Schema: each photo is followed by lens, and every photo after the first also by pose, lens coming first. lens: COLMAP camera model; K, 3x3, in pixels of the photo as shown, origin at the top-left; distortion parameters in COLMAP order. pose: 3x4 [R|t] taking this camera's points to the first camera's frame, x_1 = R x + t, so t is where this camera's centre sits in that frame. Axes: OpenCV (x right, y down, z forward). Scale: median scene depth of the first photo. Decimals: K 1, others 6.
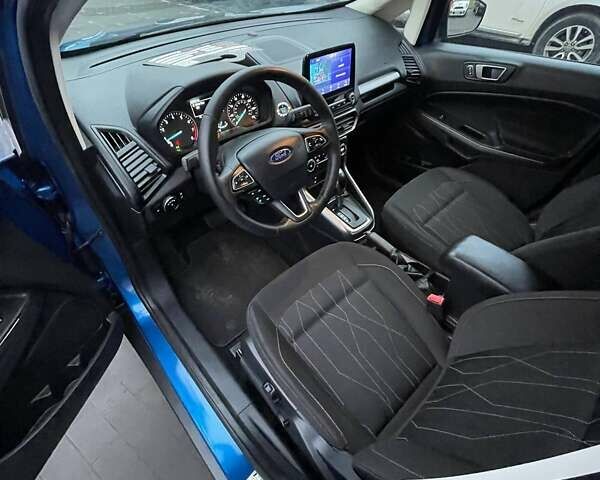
lens RADIAL K [[323.6, 0, 300.0], [0, 323.6, 240.0], [0, 0, 1]] dist [-0.005071, -0.000992]
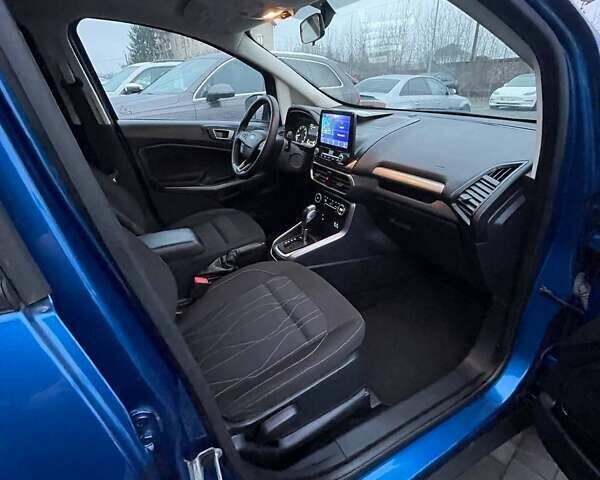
lens RADIAL K [[323.6, 0, 300.0], [0, 323.6, 240.0], [0, 0, 1]] dist [-0.005071, -0.000992]
pose [[-0.246931, 0.400375, -0.882454, 1.342726], [-0.691231, 0.565446, 0.449969, -0.727820], [0.679136, 0.721090, 0.137126, 1.026900]]
